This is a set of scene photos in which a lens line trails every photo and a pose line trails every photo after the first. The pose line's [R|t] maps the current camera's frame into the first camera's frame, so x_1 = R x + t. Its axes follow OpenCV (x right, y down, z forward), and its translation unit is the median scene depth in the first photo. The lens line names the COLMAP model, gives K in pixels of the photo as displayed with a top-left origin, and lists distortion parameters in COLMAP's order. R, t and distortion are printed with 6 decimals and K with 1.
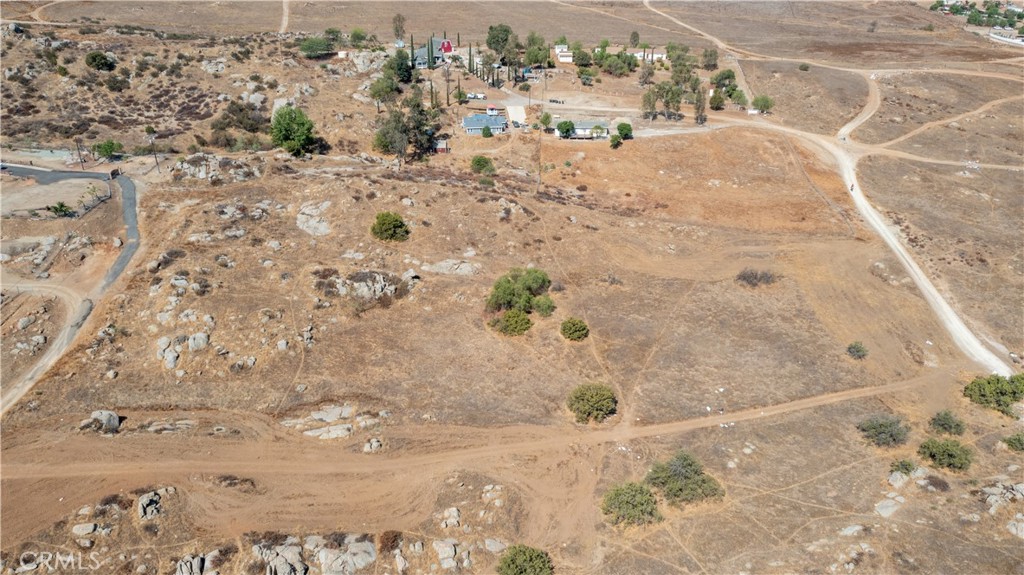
lens RADIAL K [[804.4, 0, 508.1], [0, 804.4, 286.6], [0, 0, 1]] dist [-0.021514, 0.017119]
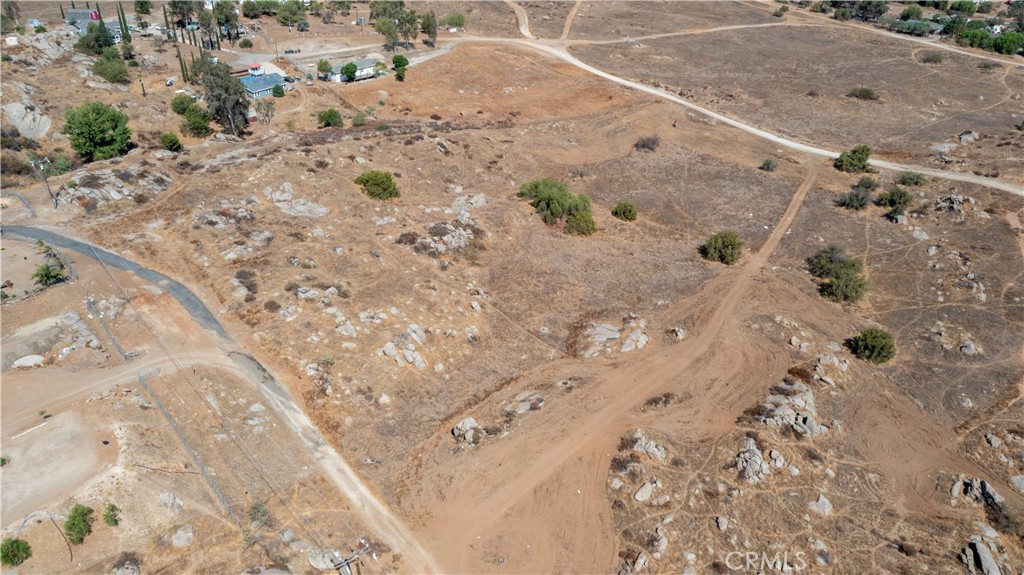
lens RADIAL K [[804.4, 0, 511.3], [0, 804.4, 290.1], [0, 0, 1]] dist [-0.021514, 0.017119]
pose [[0.730336, -0.346617, 0.588614, -0.677707], [0.313240, 0.935695, 0.162343, -0.070879], [-0.607034, 0.065812, 0.791946, 0.207193]]
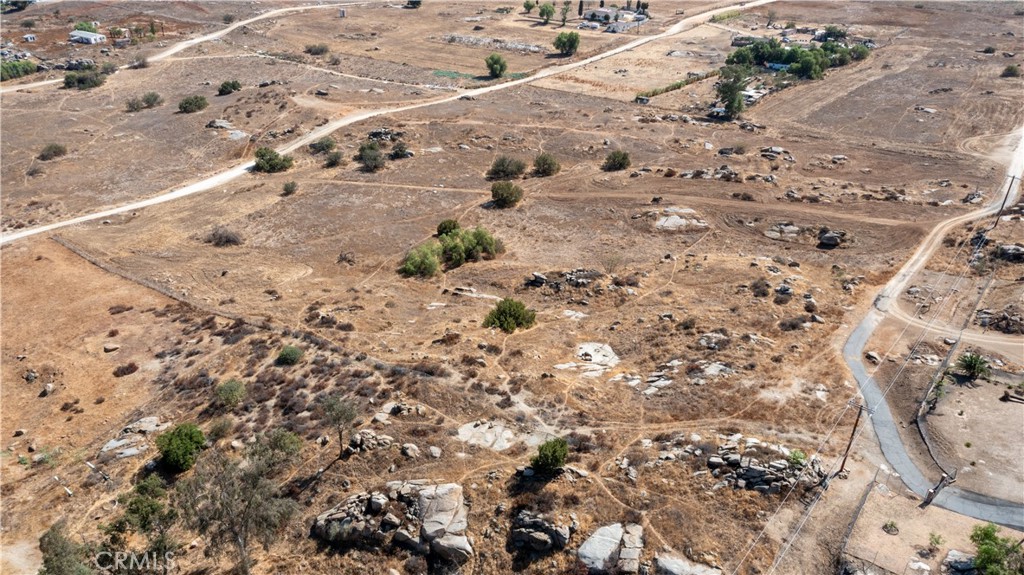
lens RADIAL K [[804.4, 0, 515.2], [0, 804.4, 278.1], [0, 0, 1]] dist [-0.021514, 0.017119]
pose [[-0.826649, -0.274893, 0.491005, -0.551673], [0.249631, 0.602858, 0.757790, -0.715709], [-0.504318, 0.748996, -0.429730, 1.407435]]
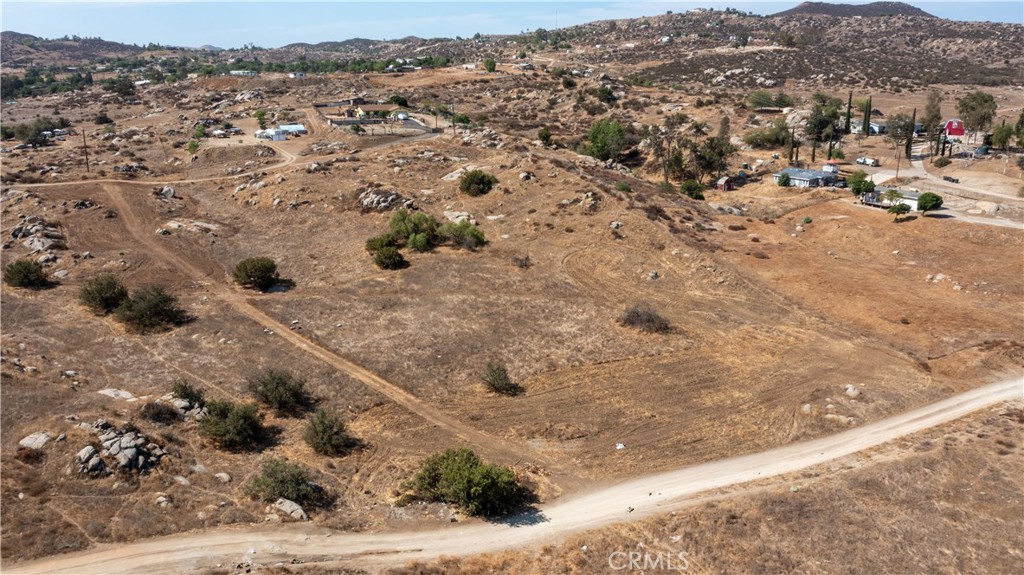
lens RADIAL K [[804.4, 0, 510.8], [0, 804.4, 281.6], [0, 0, 1]] dist [-0.021514, 0.017119]
pose [[0.411882, 0.233281, -0.880870, 0.935058], [-0.416926, 0.907802, 0.045465, -0.025269], [0.810263, 0.348532, 0.471169, 0.626656]]
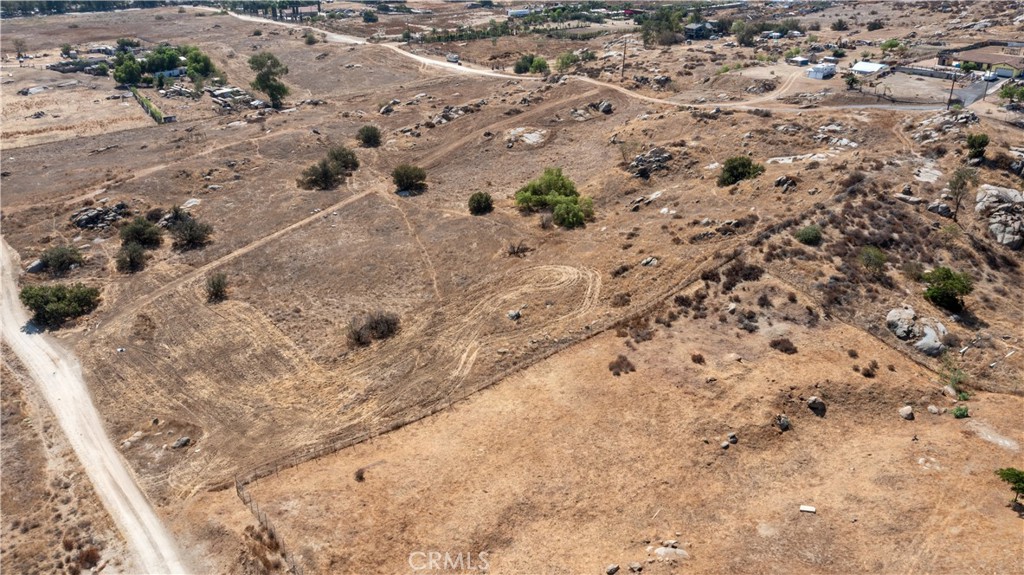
lens RADIAL K [[804.4, 0, 508.9], [0, 804.4, 289.5], [0, 0, 1]] dist [-0.021514, 0.017119]
pose [[-0.759992, 0.261857, -0.594847, 0.665093], [-0.308407, 0.660340, 0.684716, -0.567977], [0.572099, 0.703834, -0.421094, 1.444232]]
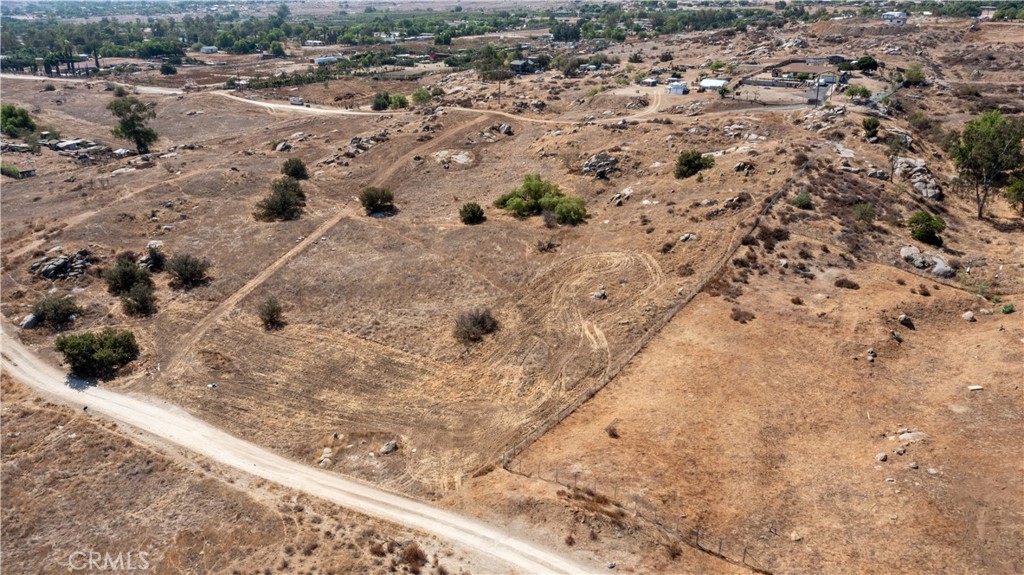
lens RADIAL K [[804.4, 0, 510.6], [0, 804.4, 285.4], [0, 0, 1]] dist [-0.021514, 0.017119]
pose [[-0.501069, 0.293689, -0.814050, 0.899149], [-0.405522, 0.751307, 0.520663, -0.427825], [0.764514, 0.591002, -0.257359, 1.283185]]
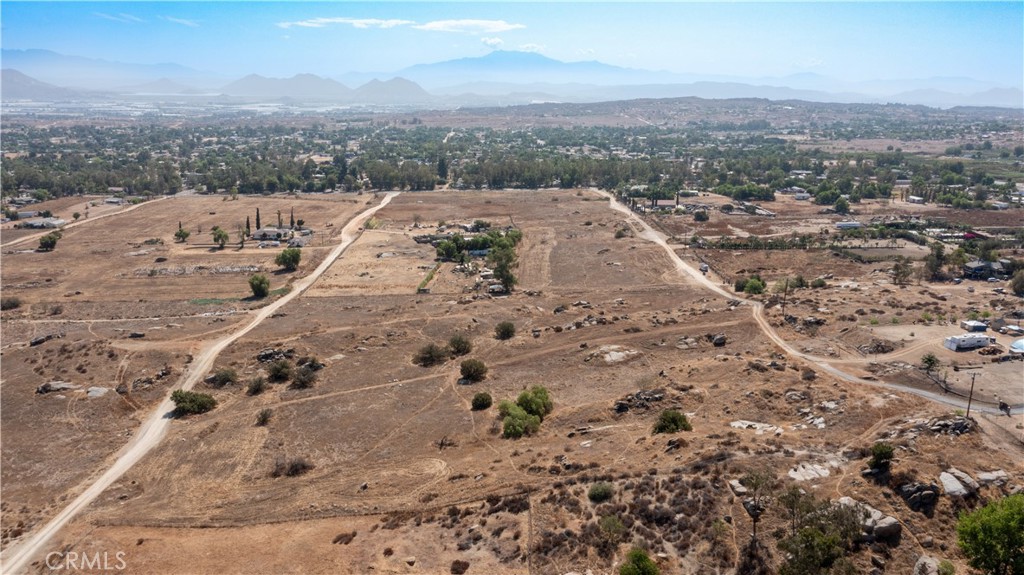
lens RADIAL K [[804.4, 0, 509.4], [0, 804.4, 282.4], [0, 0, 1]] dist [-0.021514, 0.017119]
pose [[-0.996250, 0.007386, -0.086202, 0.139831], [-0.050728, 0.757248, 0.651155, -0.898892], [0.070086, 0.653086, -0.754033, 1.750905]]
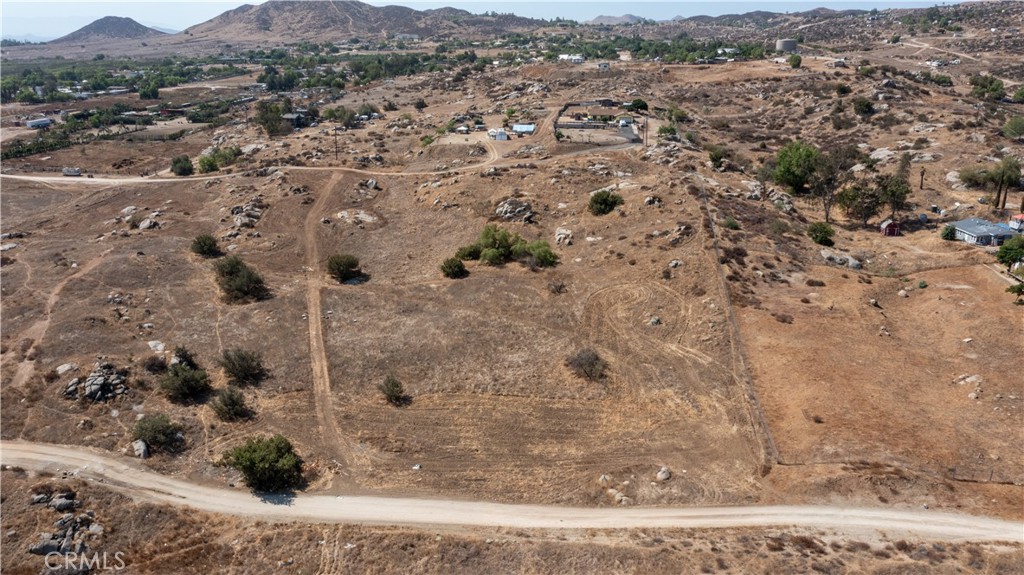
lens RADIAL K [[804.4, 0, 510.0], [0, 804.4, 281.4], [0, 0, 1]] dist [-0.021514, 0.017119]
pose [[-0.073471, 0.292520, -0.953433, 1.081383], [-0.463040, 0.836720, 0.292393, -0.278679], [0.883287, 0.462960, 0.073973, 0.928550]]
